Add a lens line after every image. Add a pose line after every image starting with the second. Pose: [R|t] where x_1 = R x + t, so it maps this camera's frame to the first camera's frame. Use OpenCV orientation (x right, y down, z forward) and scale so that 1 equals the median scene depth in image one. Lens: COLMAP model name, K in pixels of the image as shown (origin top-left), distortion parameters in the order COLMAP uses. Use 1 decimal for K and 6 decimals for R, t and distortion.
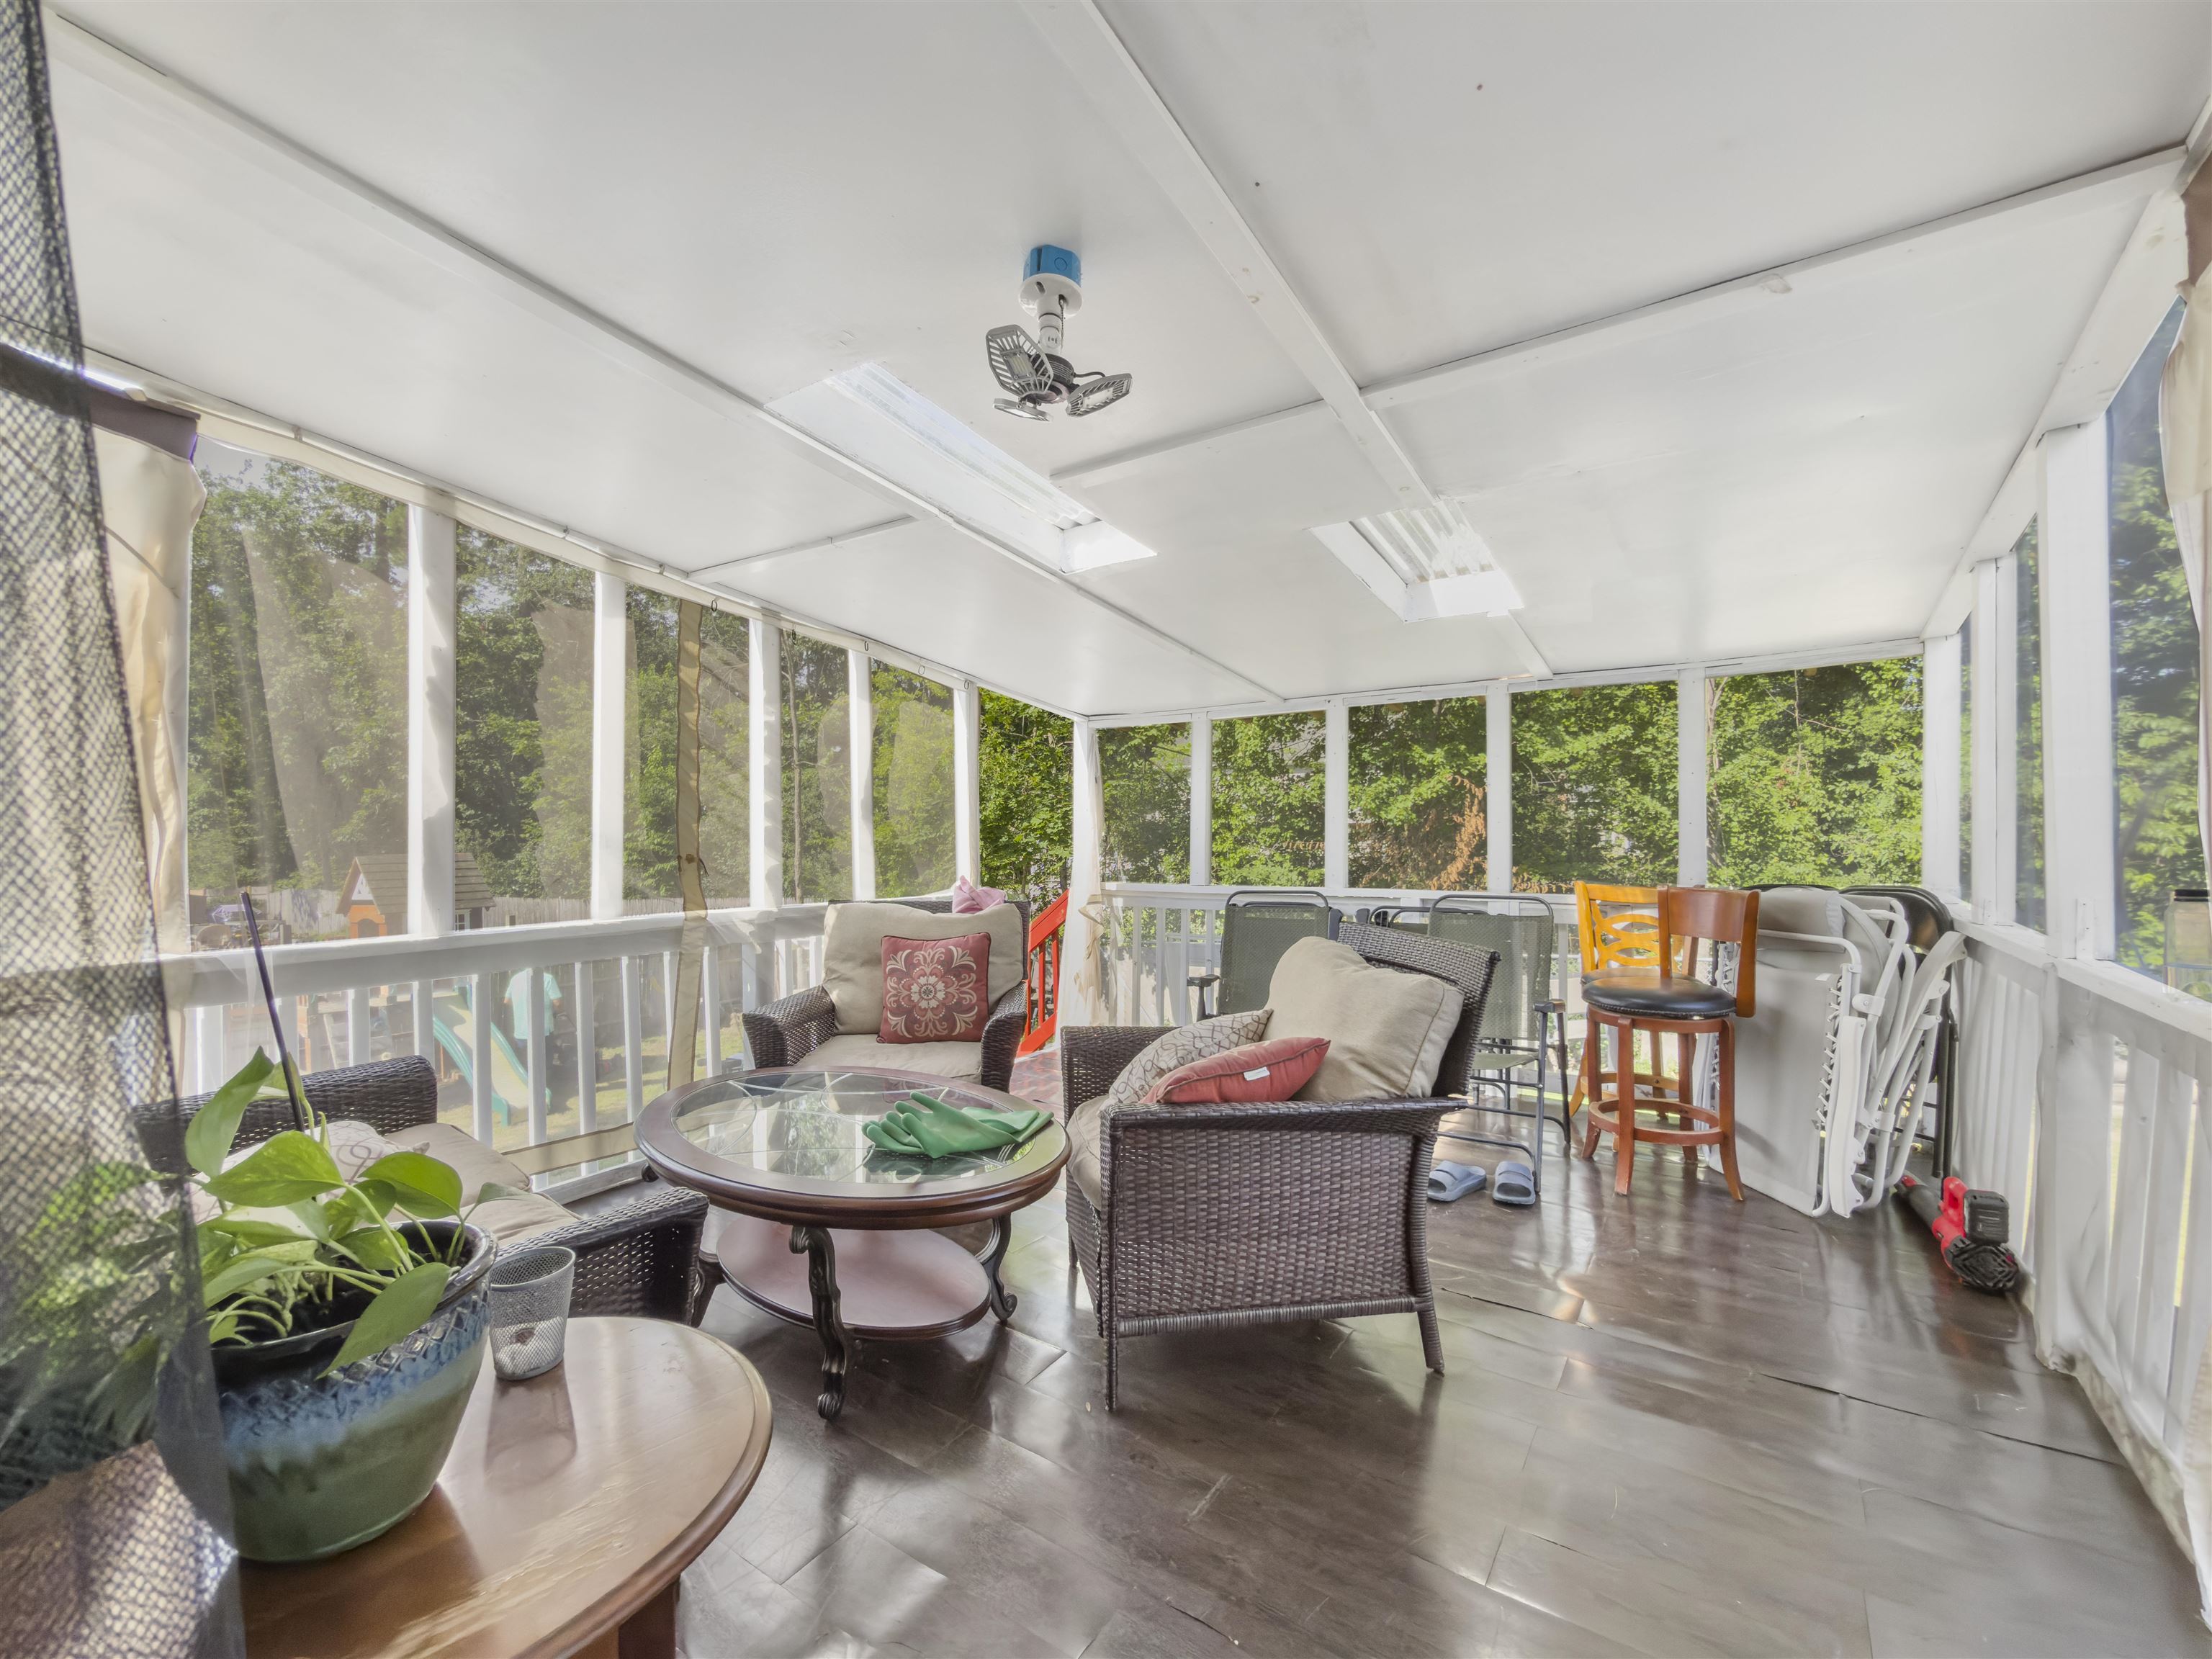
lens RADIAL K [[902.9, 0, 1100.4], [0, 902.9, 837.7], [0, 0, 1]] dist [-0.003622, 0.000453]
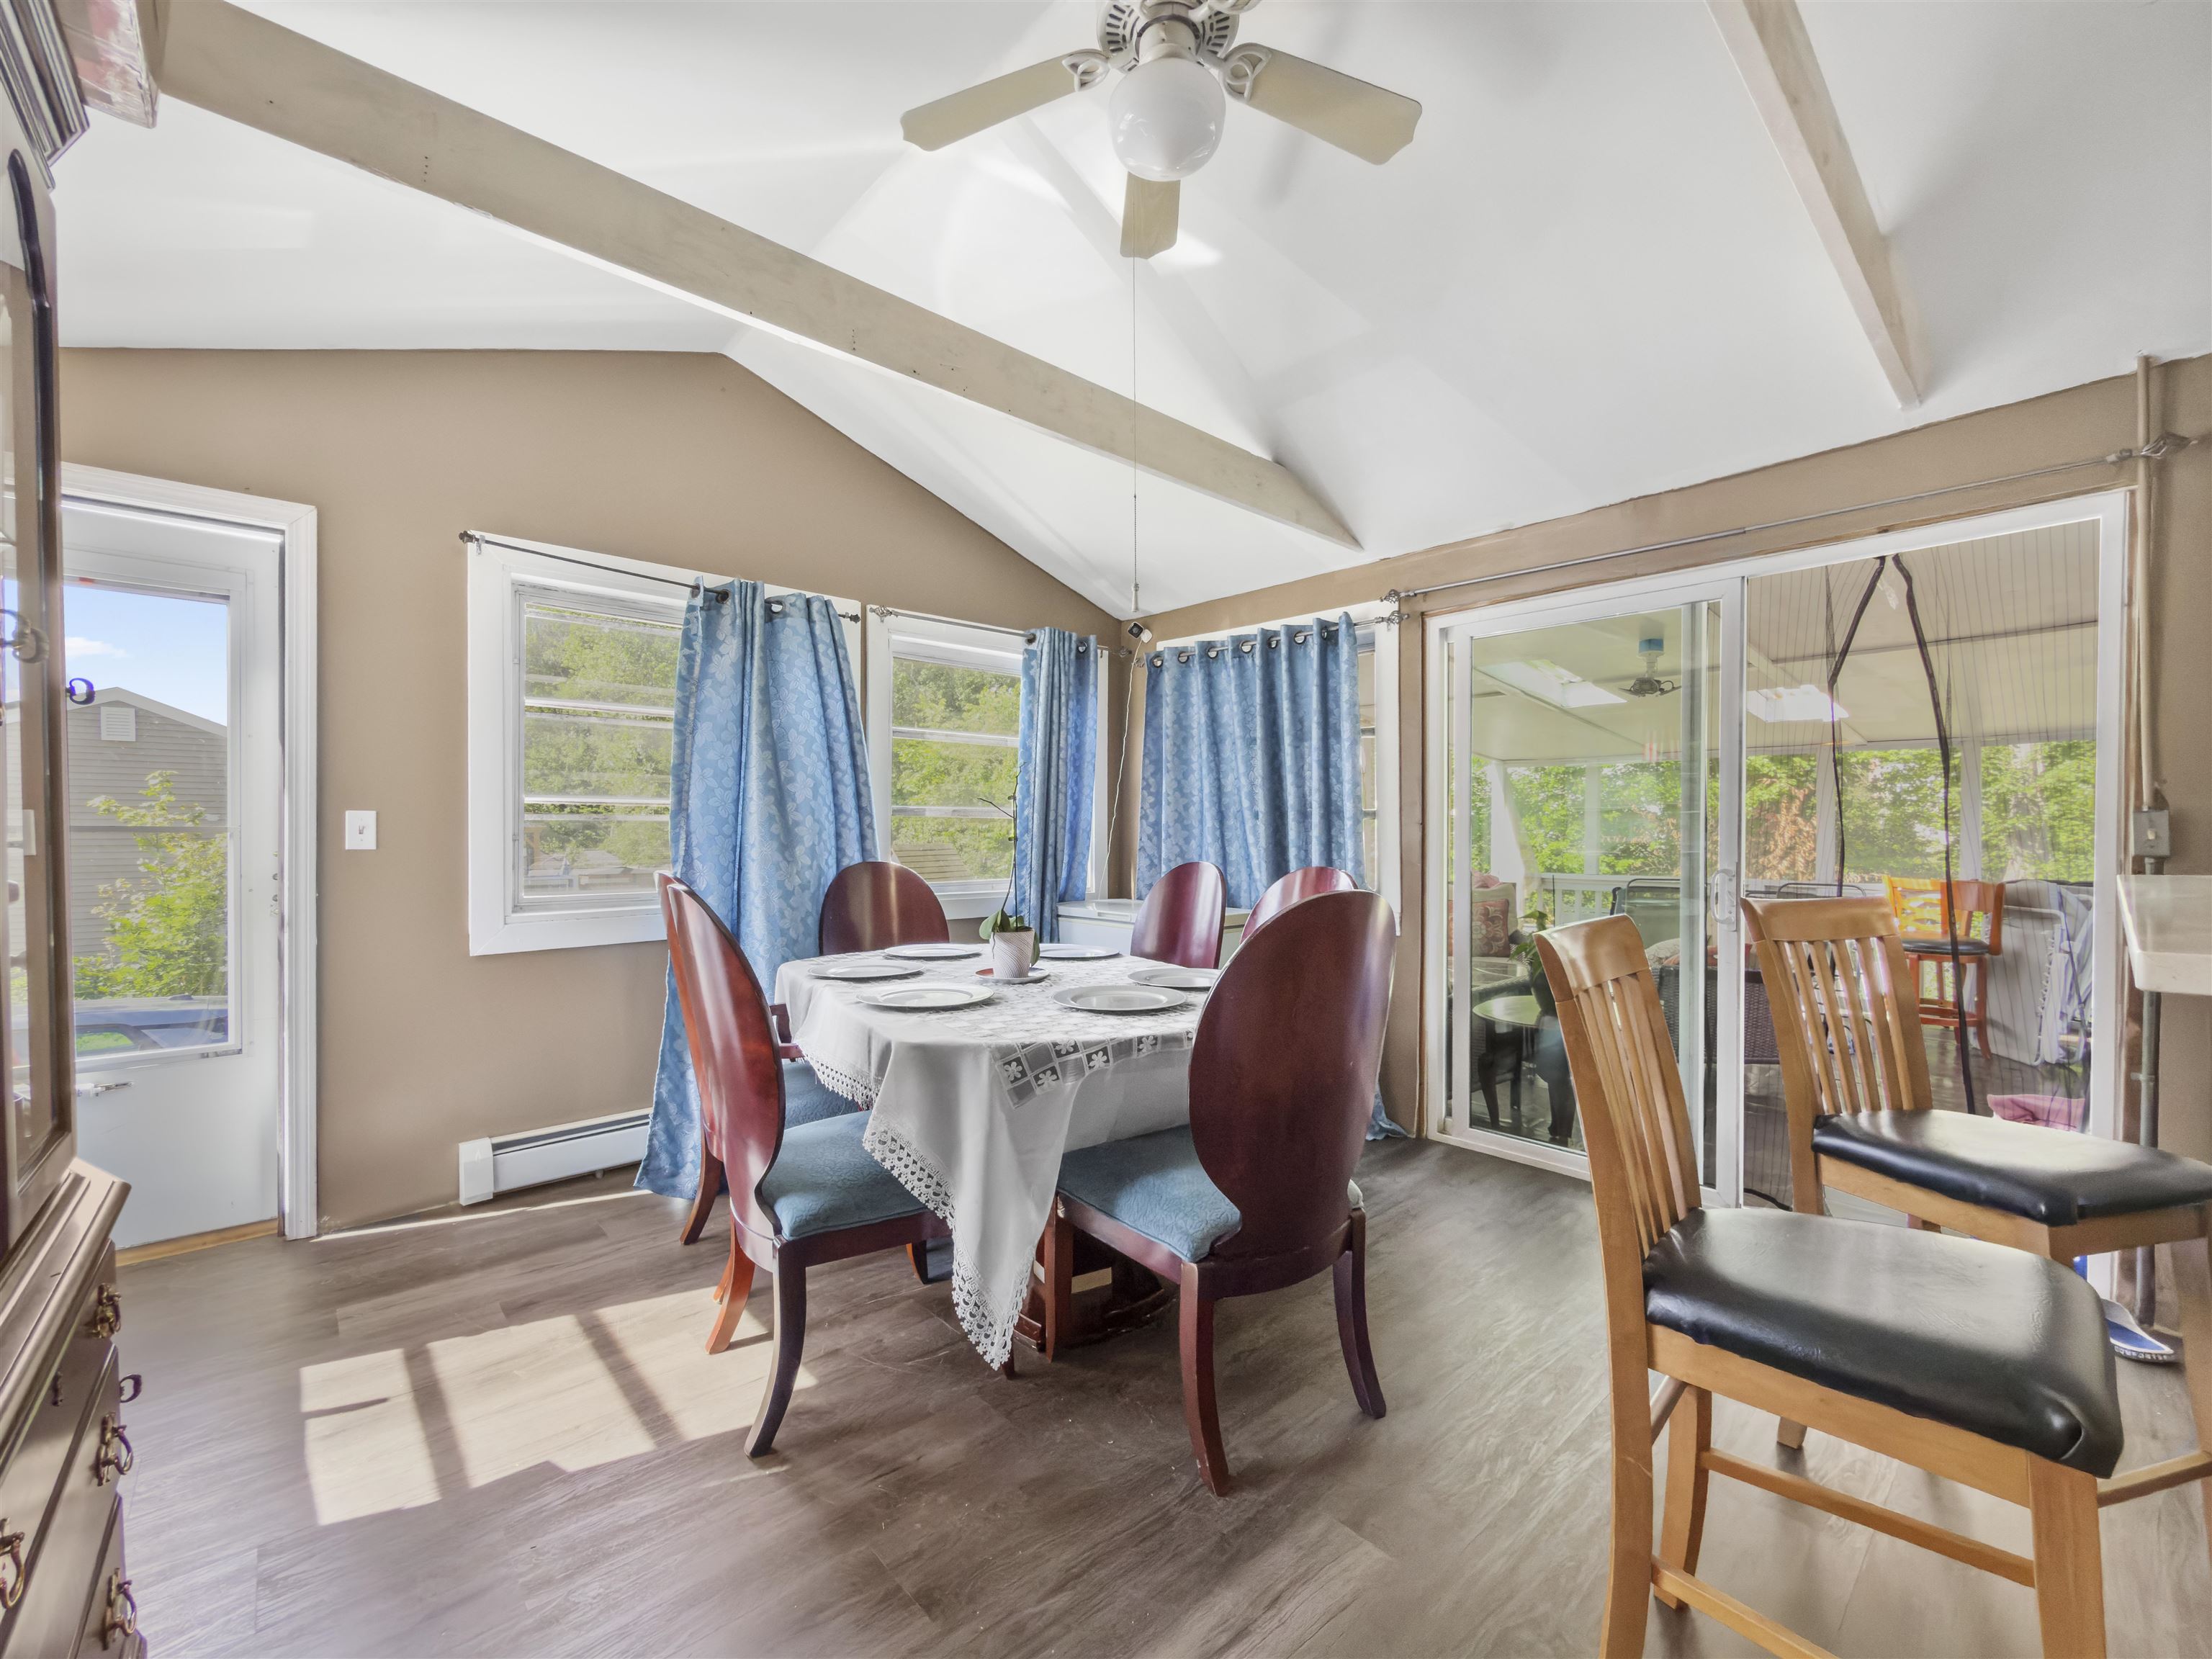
lens RADIAL K [[902.9, 0, 1105.0], [0, 902.9, 830.9], [0, 0, 1]] dist [-0.003622, 0.000453]
pose [[0.972570, 0.003522, -0.232584, -0.525252], [-0.001118, 0.999945, 0.010469, -0.053998], [0.232608, -0.009921, 0.972520, -1.038038]]
